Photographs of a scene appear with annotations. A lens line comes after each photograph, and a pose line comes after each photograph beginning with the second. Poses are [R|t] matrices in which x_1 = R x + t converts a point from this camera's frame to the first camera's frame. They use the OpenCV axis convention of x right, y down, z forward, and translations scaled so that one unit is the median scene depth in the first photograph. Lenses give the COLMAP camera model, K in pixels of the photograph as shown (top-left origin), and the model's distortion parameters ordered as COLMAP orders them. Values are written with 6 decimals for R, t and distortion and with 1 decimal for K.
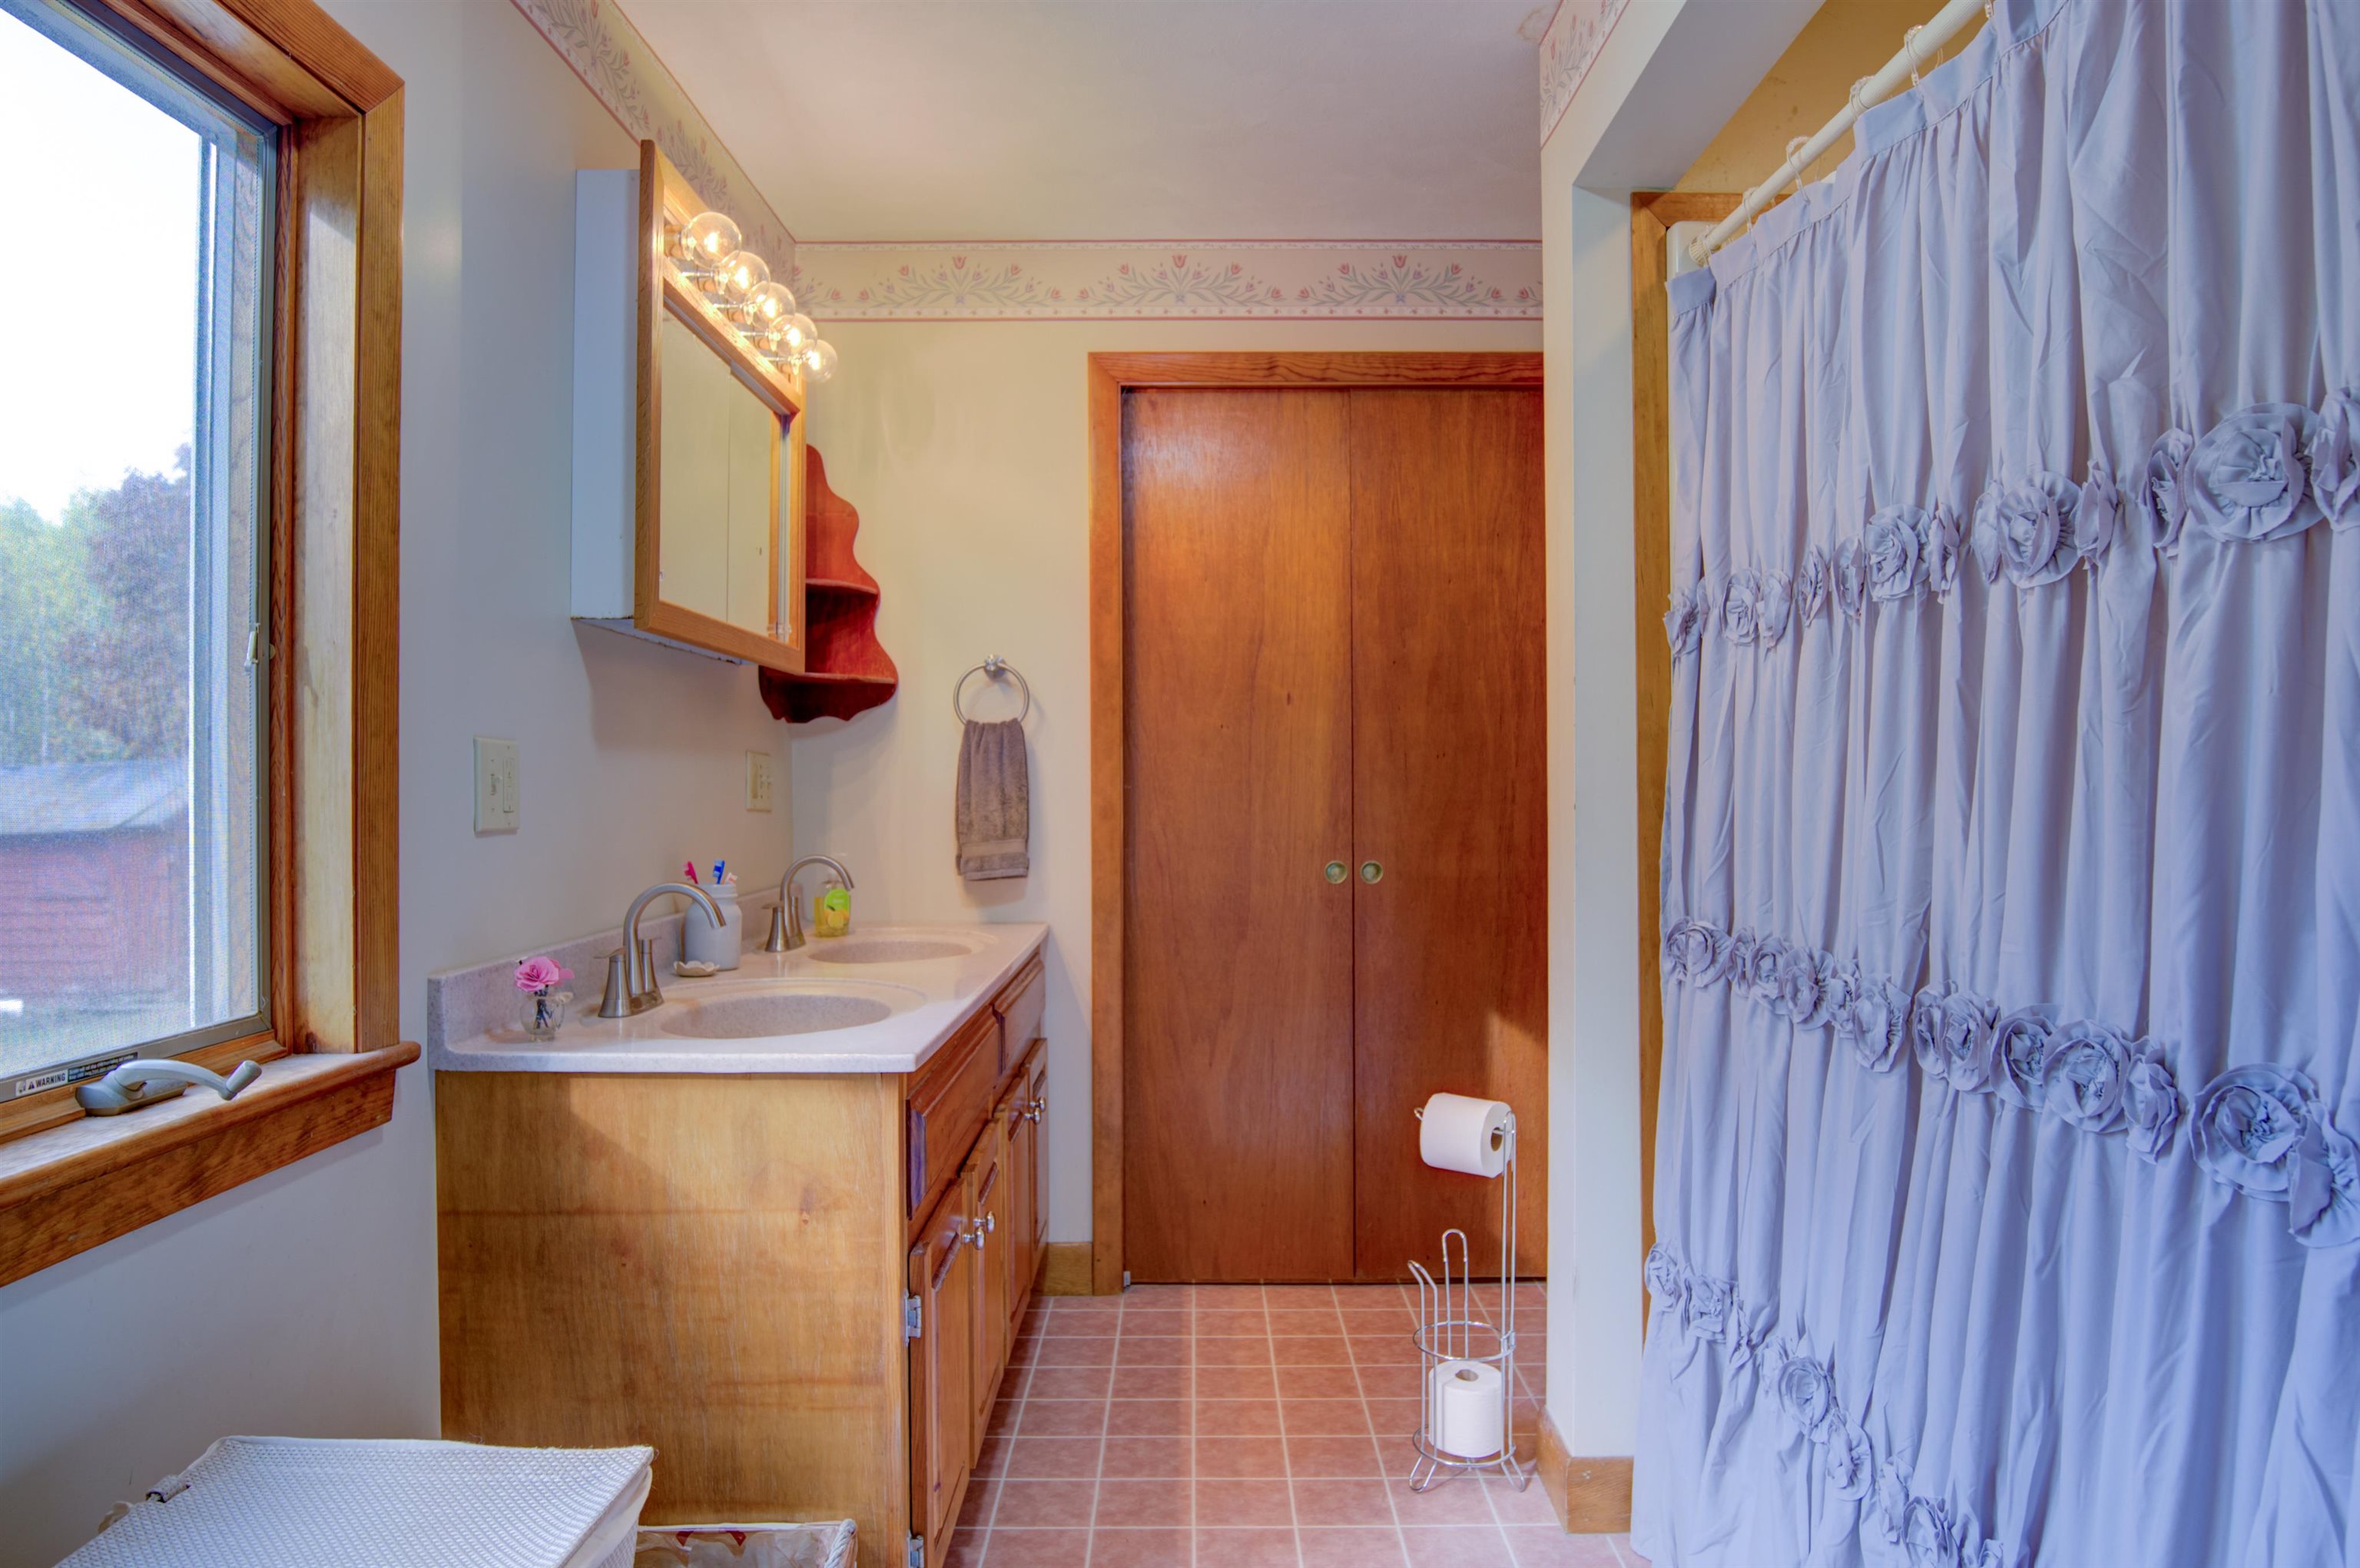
lens RADIAL K [[1463.0, 0, 1180.6], [0, 1463.0, 793.6], [0, 0, 1]] dist [-0.036789, -0.002436]
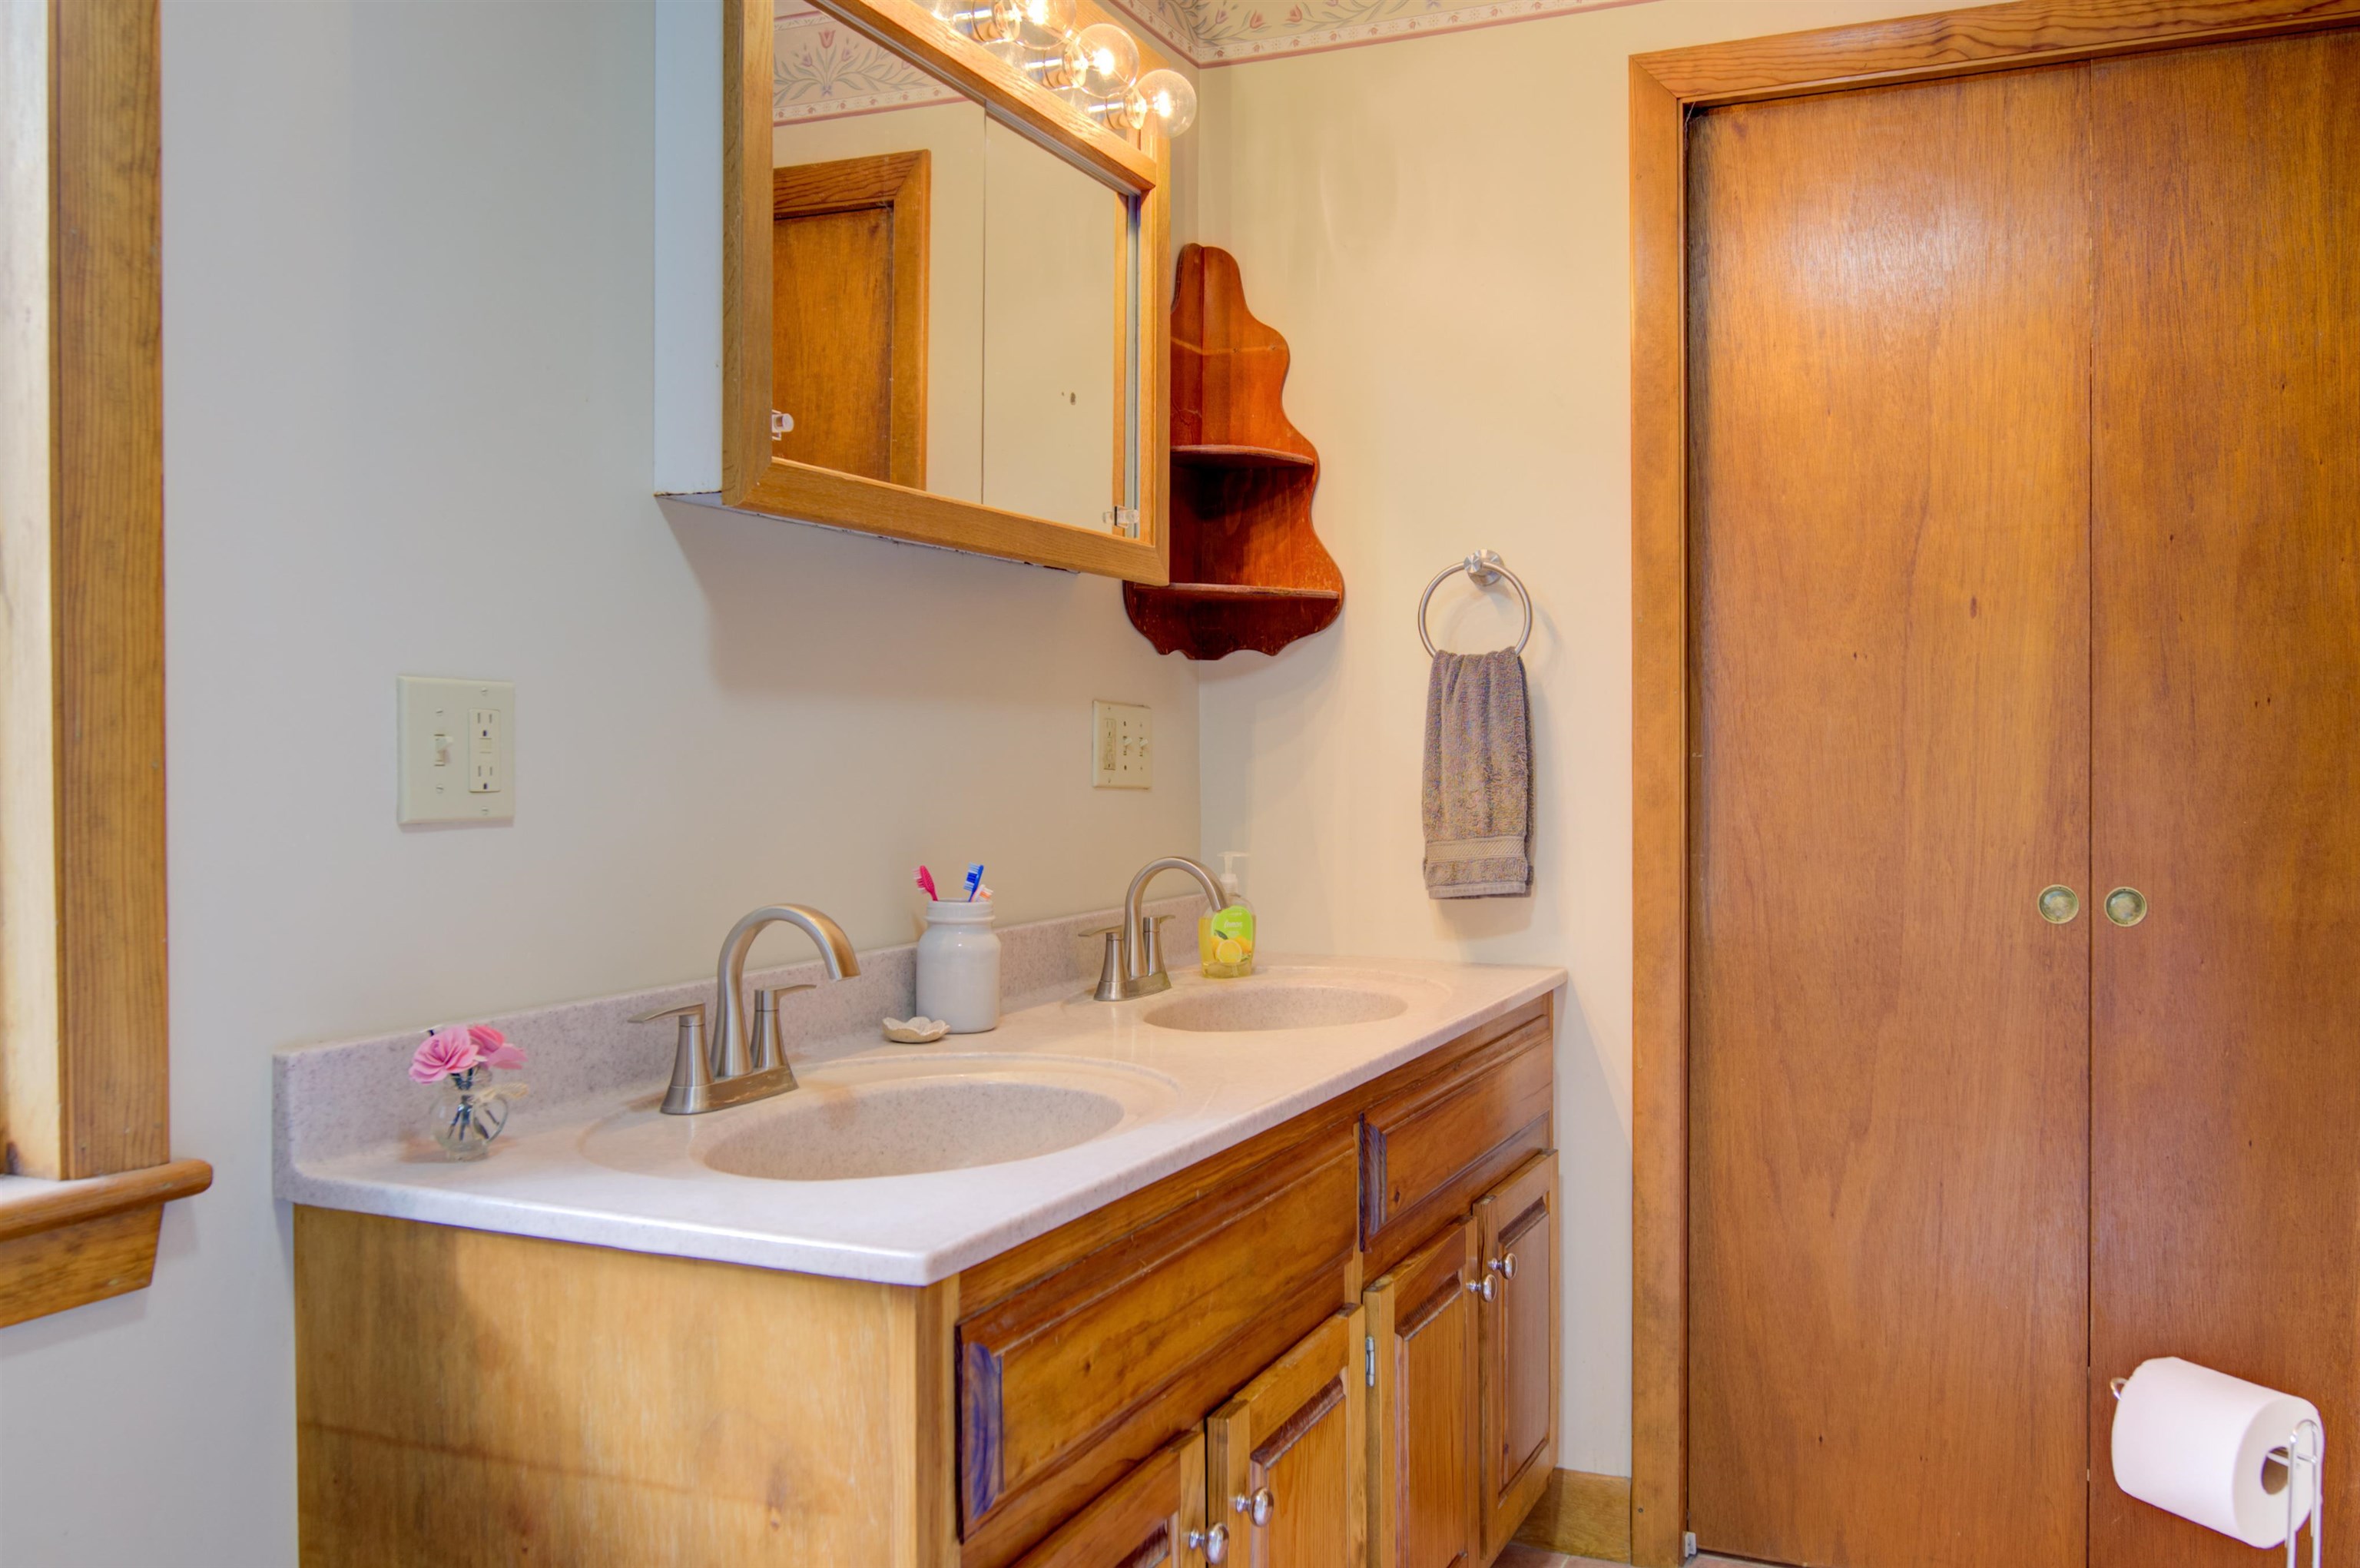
lens RADIAL K [[1934.3, 0, 1184.7], [0, 1934.3, 782.4], [0, 0, 1]] dist [-0.007702, -0.006208]
pose [[0.925887, 0.009623, -0.377679, 0.075910], [-0.005453, 0.999912, 0.012109, -0.001988], [0.377762, -0.009152, 0.925857, 0.164718]]
